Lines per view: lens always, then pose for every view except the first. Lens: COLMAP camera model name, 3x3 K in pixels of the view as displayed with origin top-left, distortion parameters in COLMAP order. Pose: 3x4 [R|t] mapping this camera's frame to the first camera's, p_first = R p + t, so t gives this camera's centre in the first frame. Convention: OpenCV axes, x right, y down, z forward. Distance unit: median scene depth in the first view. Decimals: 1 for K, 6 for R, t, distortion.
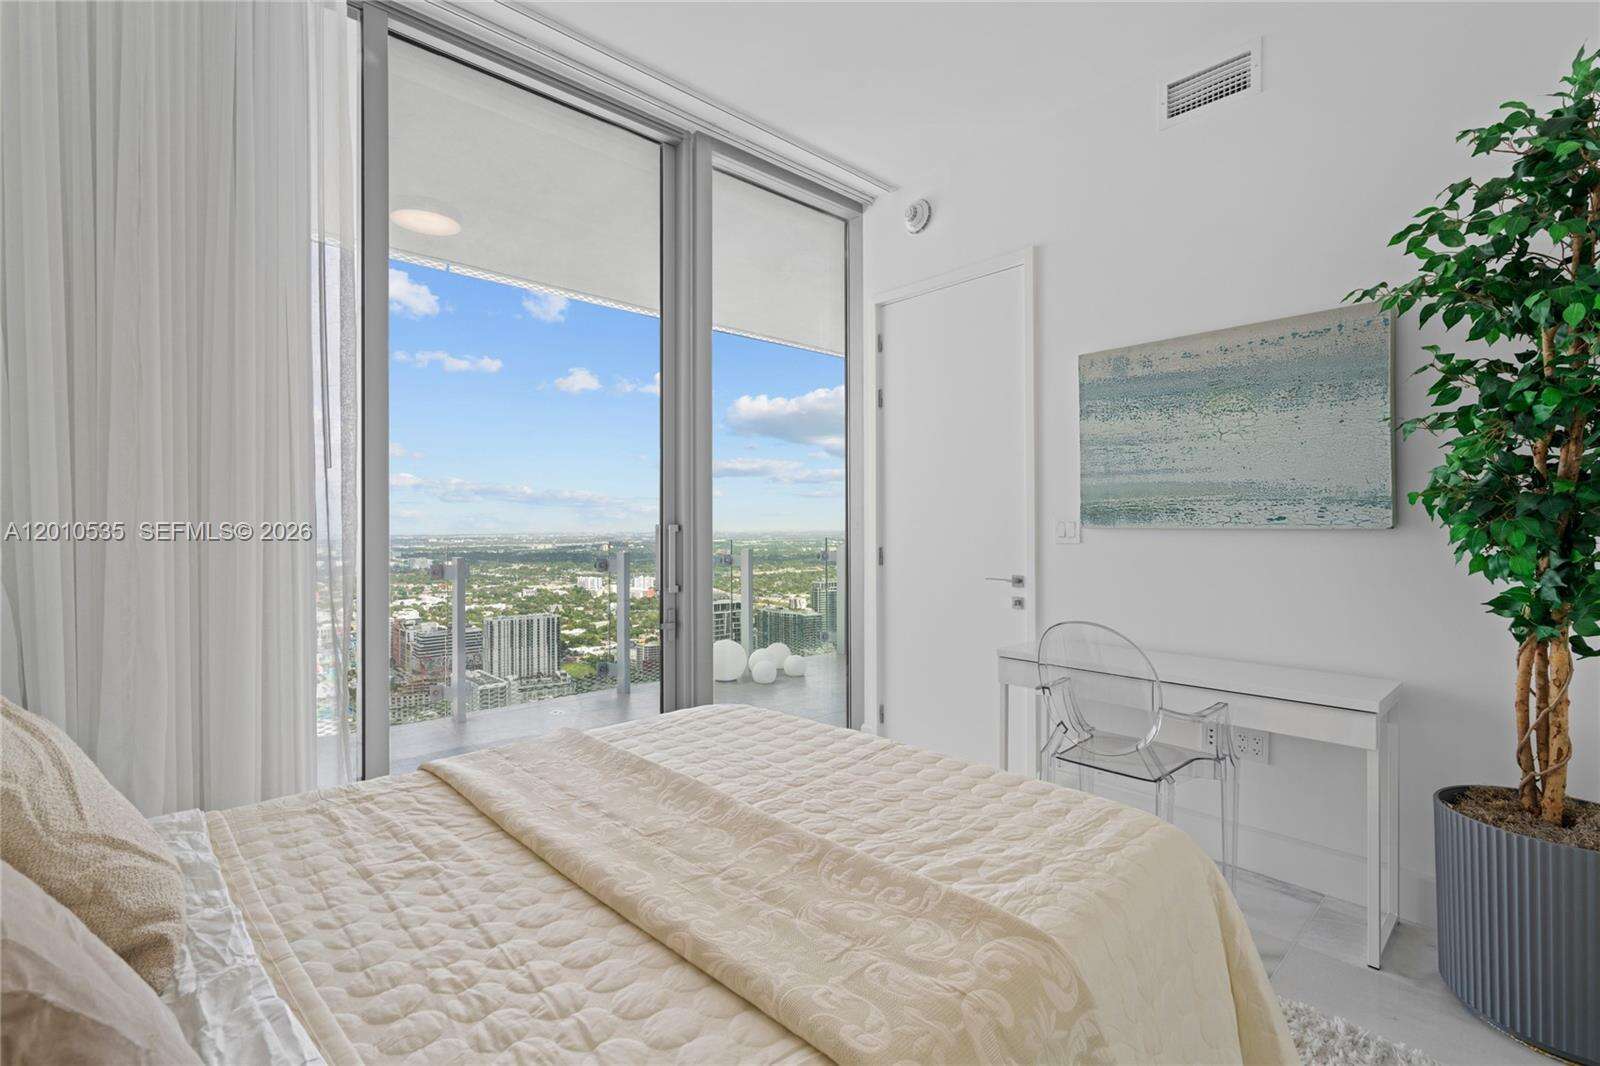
lens RADIAL K [[729.3, 0, 804.1], [0, 729.3, 524.6], [0, 0, 1]] dist [-0.006083, 0.000467]
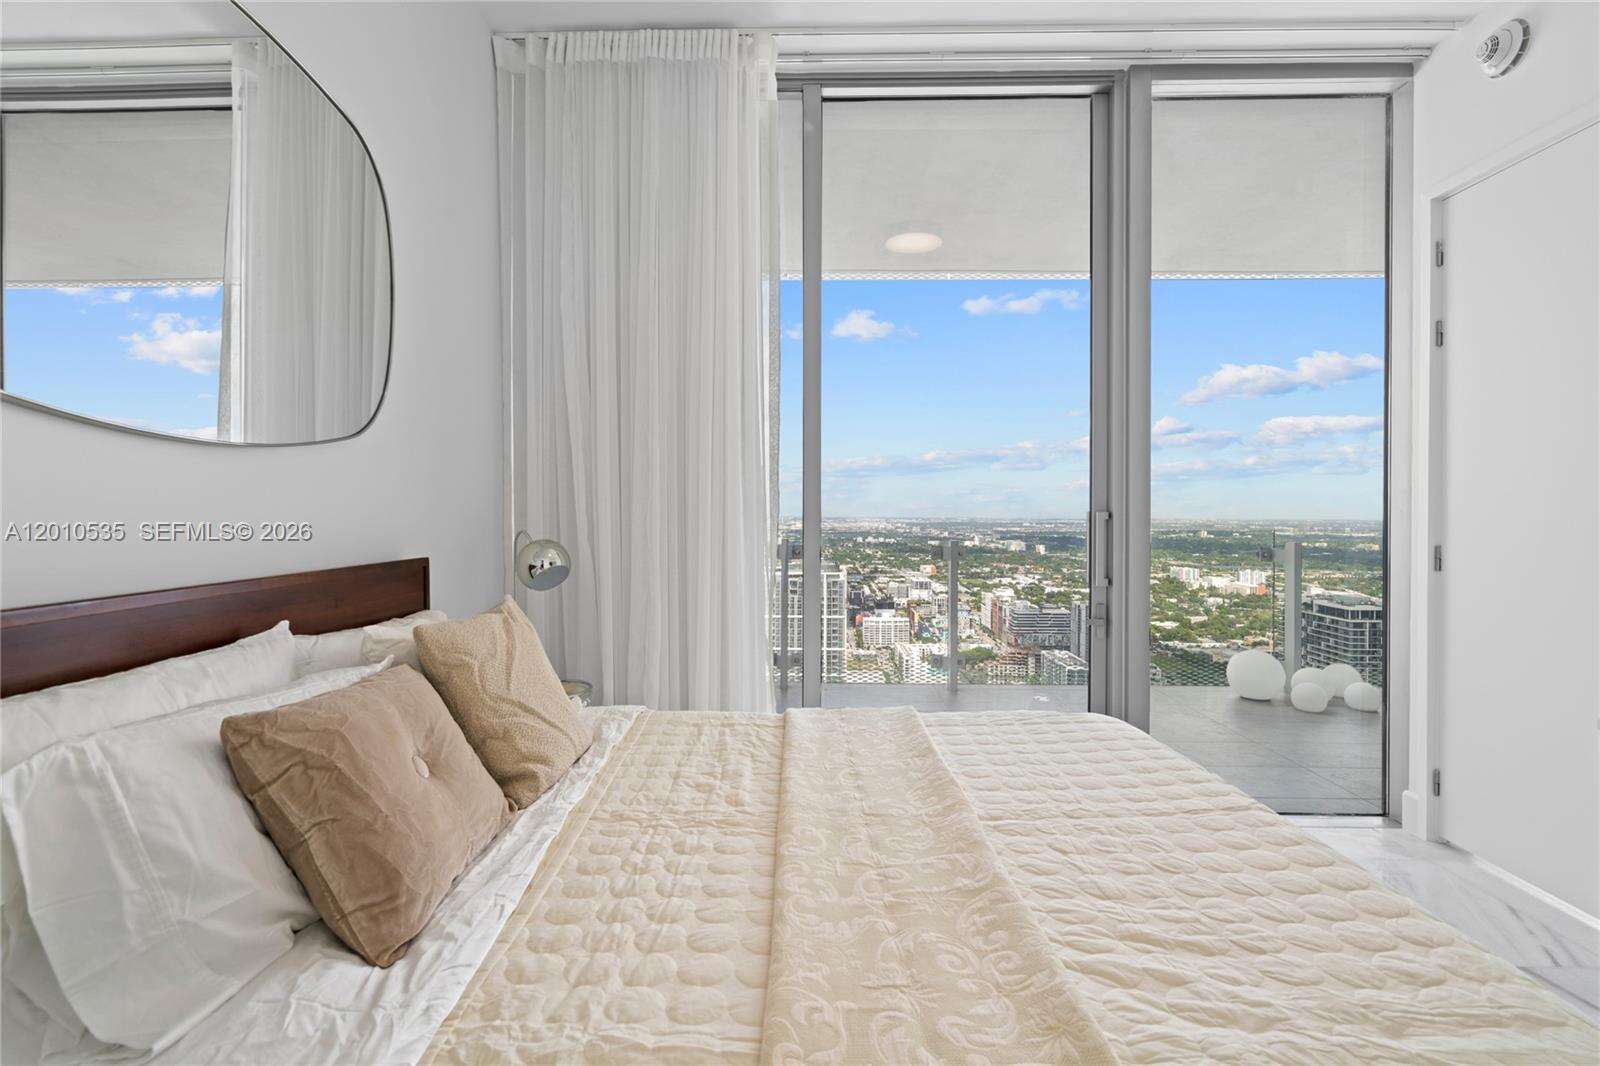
lens RADIAL K [[725.3, 0, 794.0], [0, 725.3, 517.5], [0, 0, 1]] dist [-0.015230, 0.004665]
pose [[0.708775, 0.010986, -0.705349, 0.184511], [-0.003964, 0.999925, 0.011590, -0.001228], [0.705423, -0.005419, 0.708766, 0.089061]]
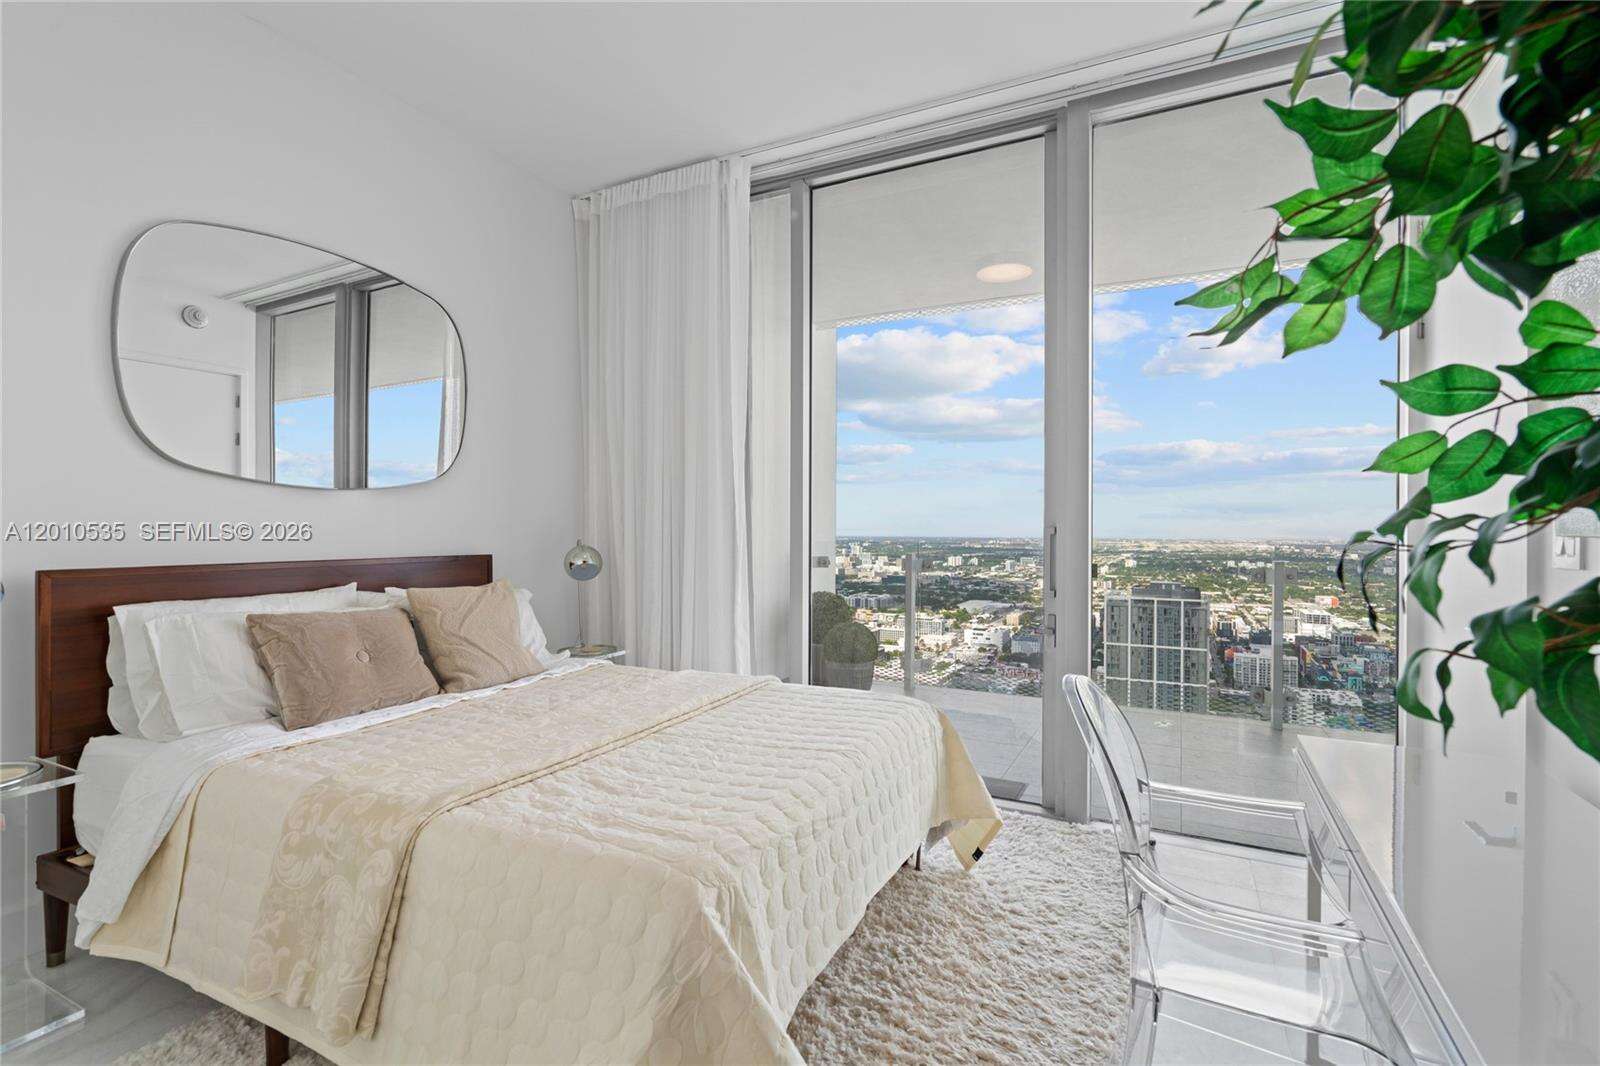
lens RADIAL K [[723.8, 0, 816.4], [0, 723.8, 532.0], [0, 0, 1]] dist [0.000136, 0.000220]
pose [[0.348971, 0.009461, -0.937086, 0.613138], [-0.005548, 0.999952, 0.008030, 0.000257], [0.937117, 0.002397, 0.349007, 0.384165]]
